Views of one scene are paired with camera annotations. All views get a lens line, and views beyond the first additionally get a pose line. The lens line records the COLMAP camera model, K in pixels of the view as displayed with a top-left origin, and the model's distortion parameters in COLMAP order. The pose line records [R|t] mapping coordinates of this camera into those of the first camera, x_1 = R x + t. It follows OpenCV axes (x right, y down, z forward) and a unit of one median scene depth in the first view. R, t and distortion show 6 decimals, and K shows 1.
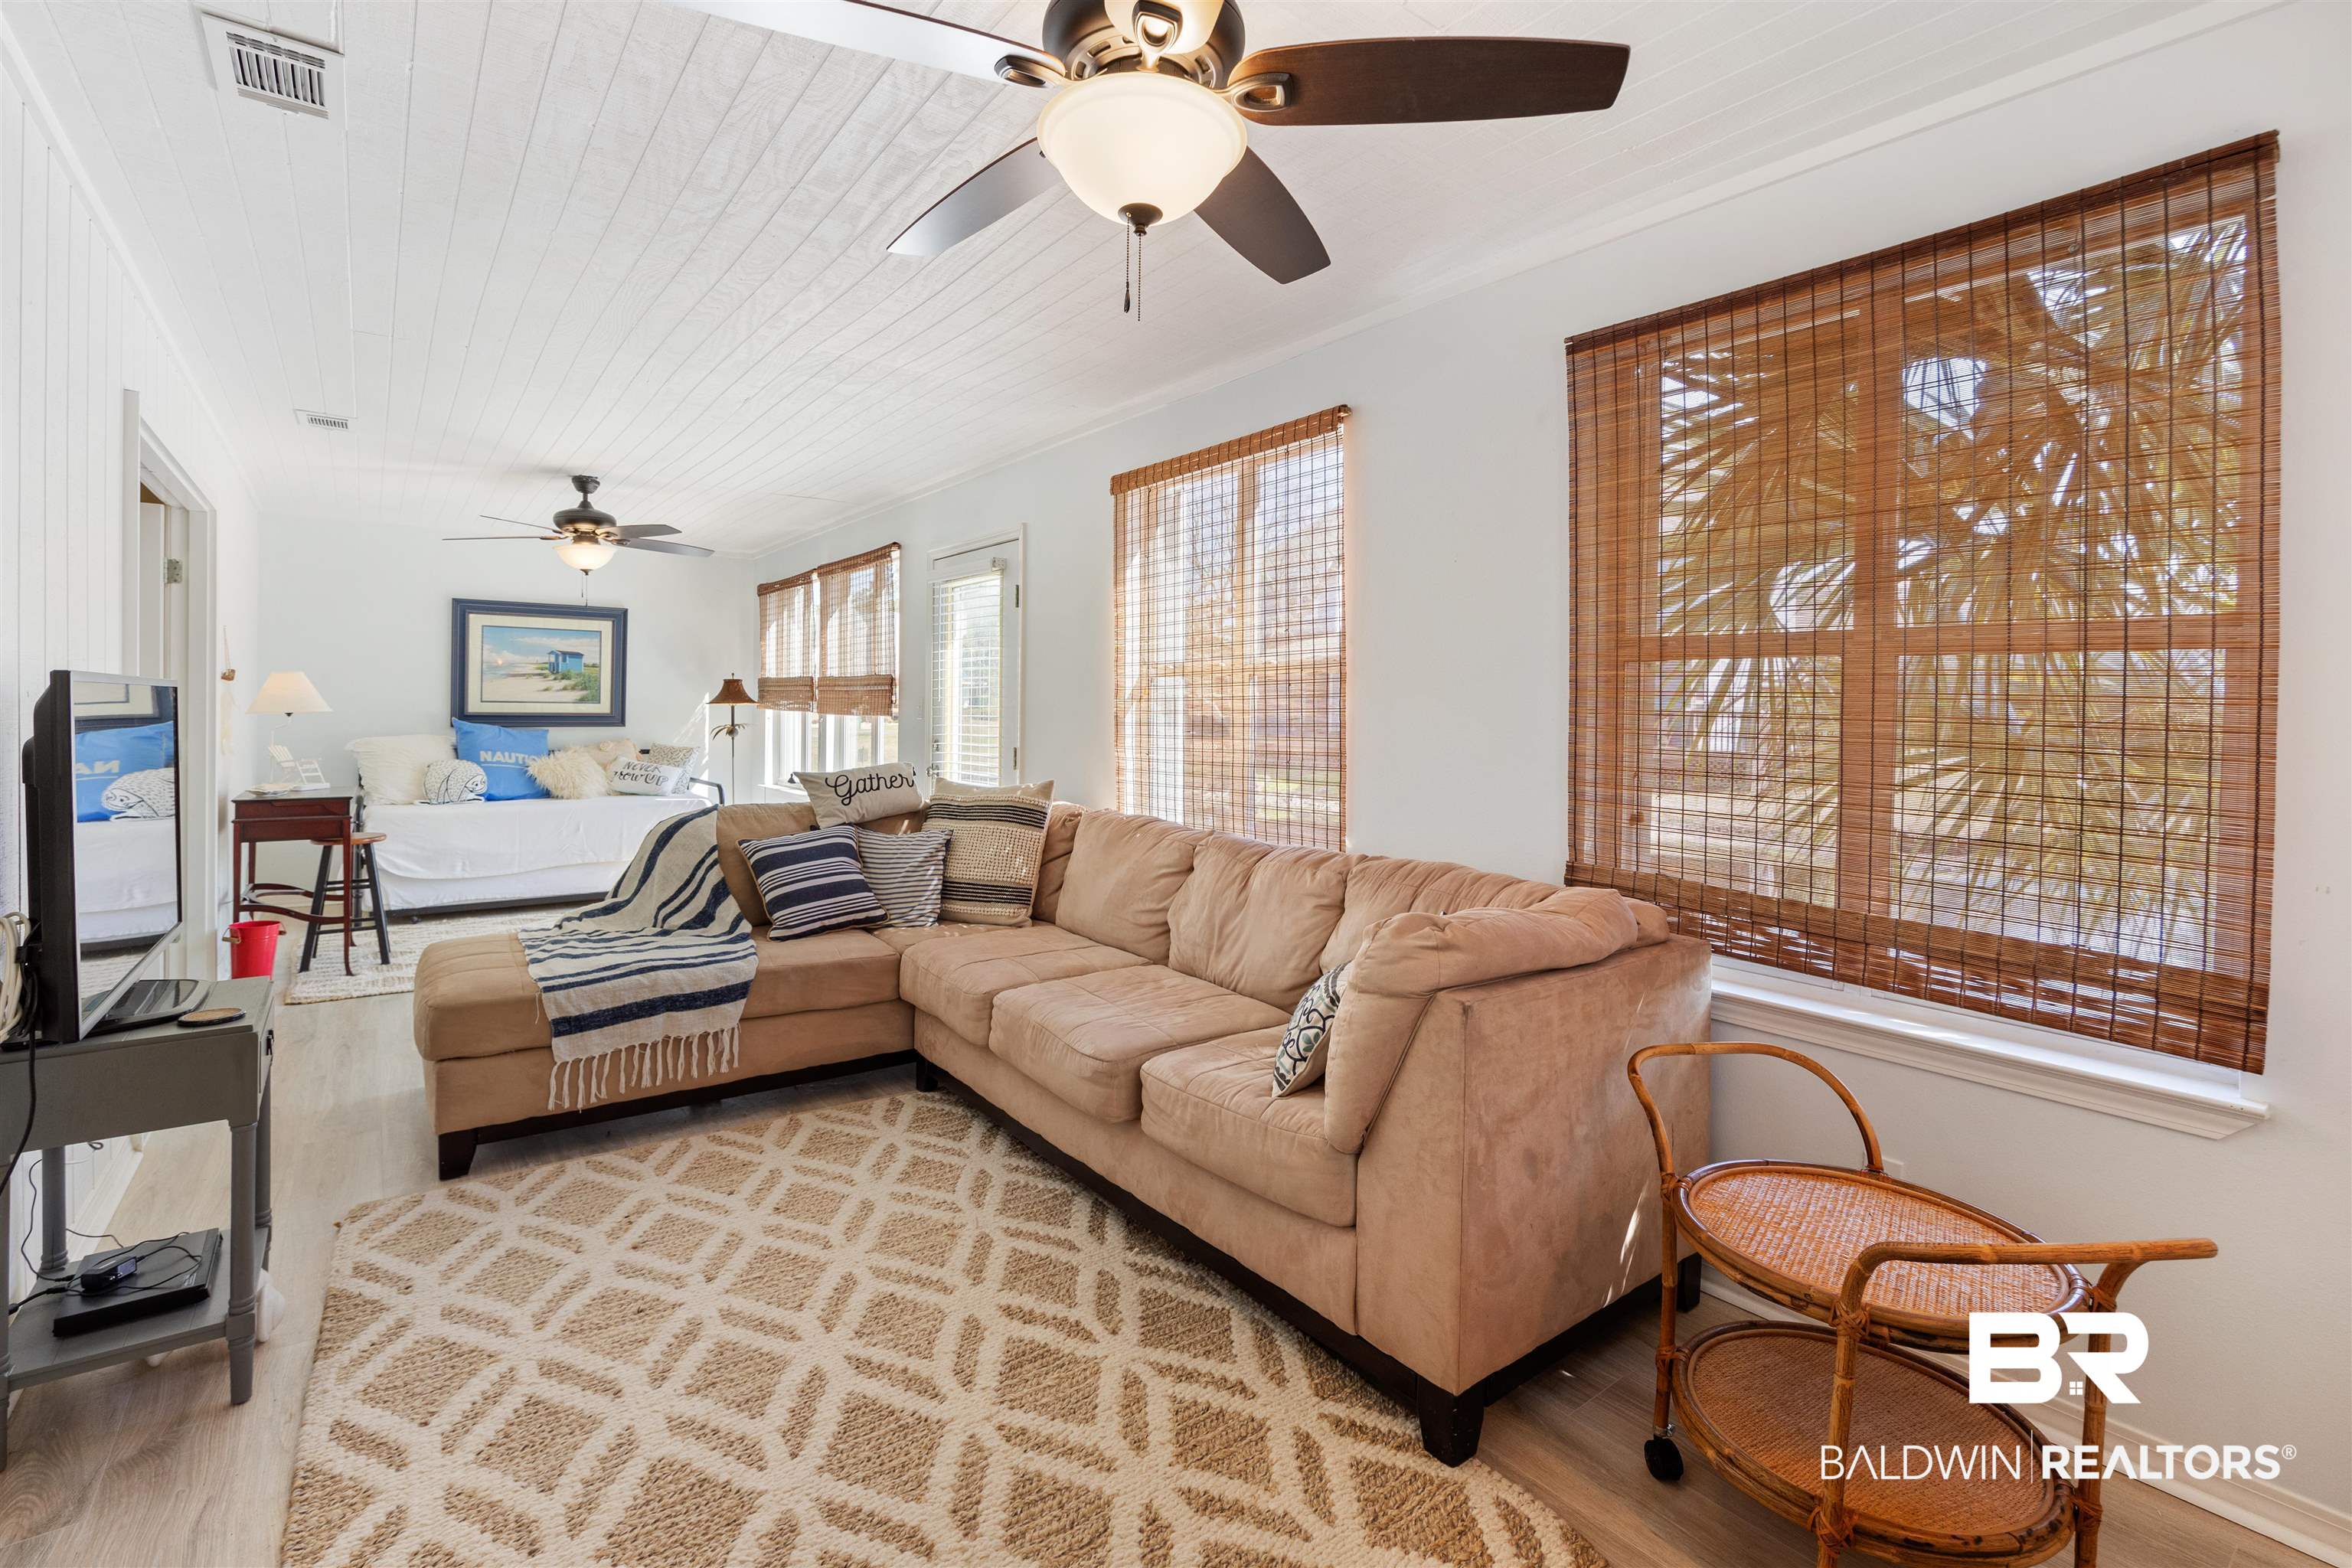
lens RADIAL K [[1057.0, 0, 1174.4], [0, 1057.0, 729.6], [0, 0, 1]] dist [-0.008139, 0.000013]
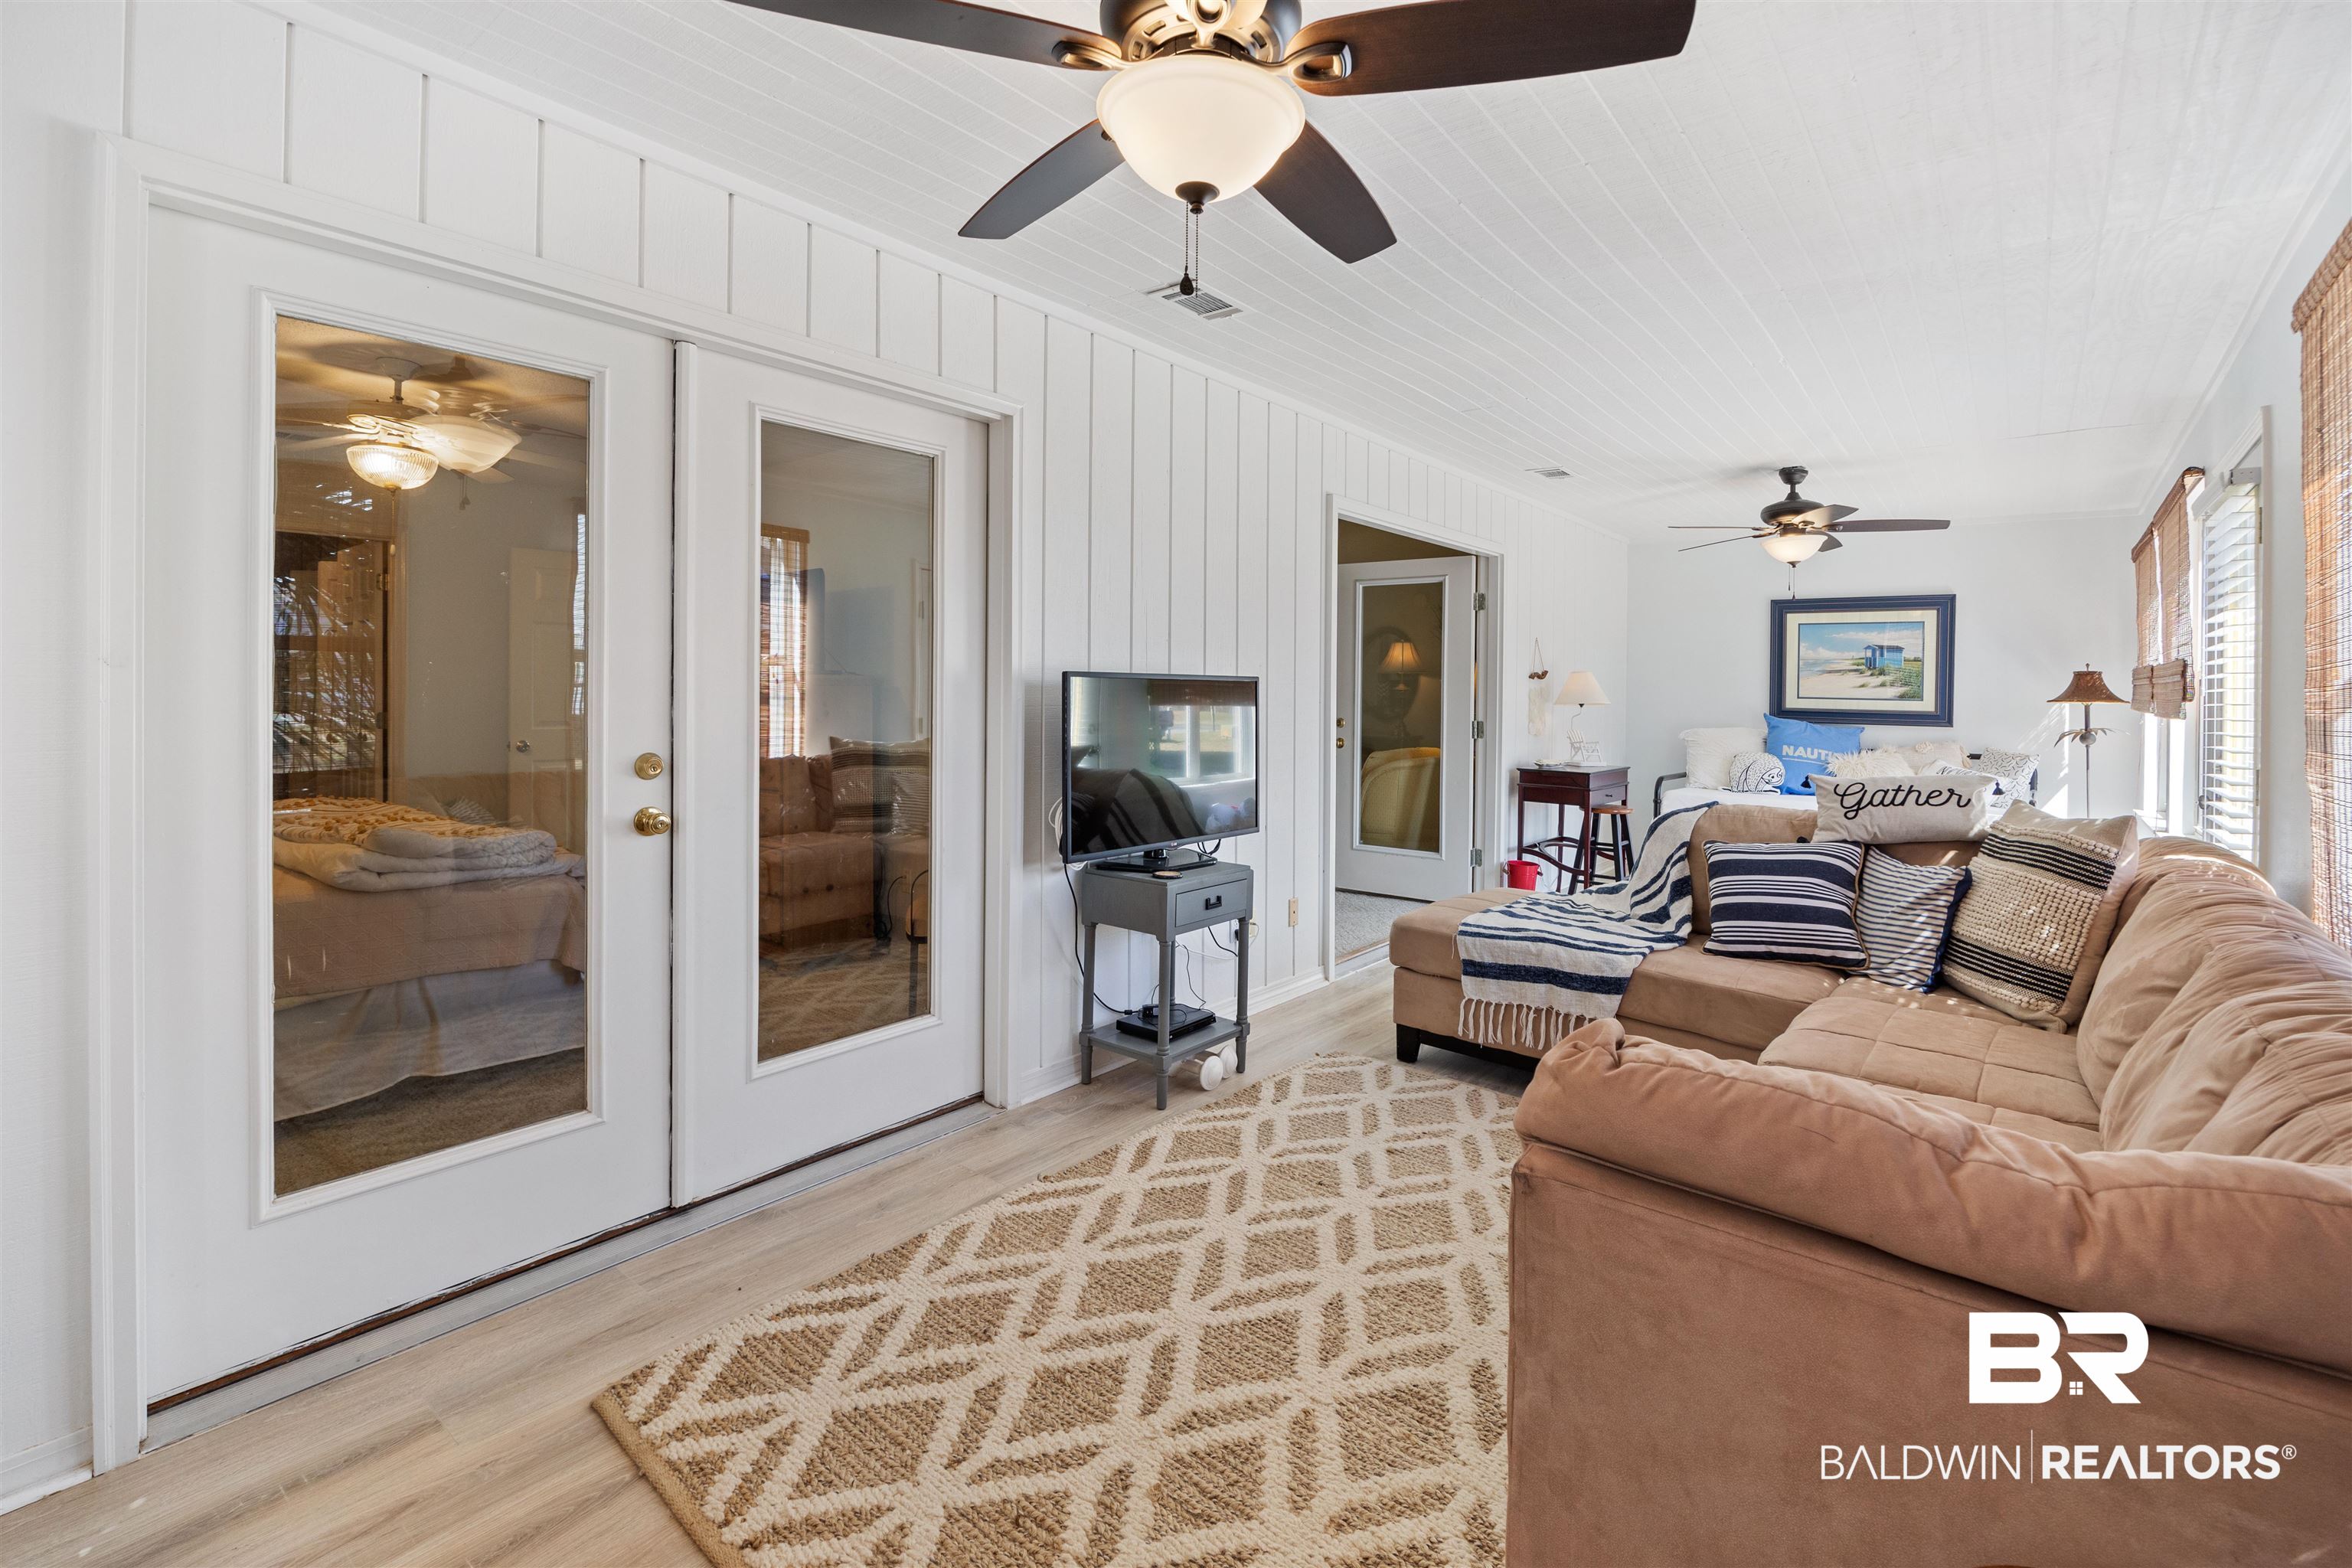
lens RADIAL K [[1064.4, 0, 1176.9], [0, 1064.4, 698.9], [0, 0, 1]] dist [-0.008887, 0.000349]
pose [[0.238896, 0.003439, -0.971039, 0.402964], [-0.033884, 0.999414, -0.004797, -0.000205], [0.970454, 0.034048, 0.238873, 0.322561]]
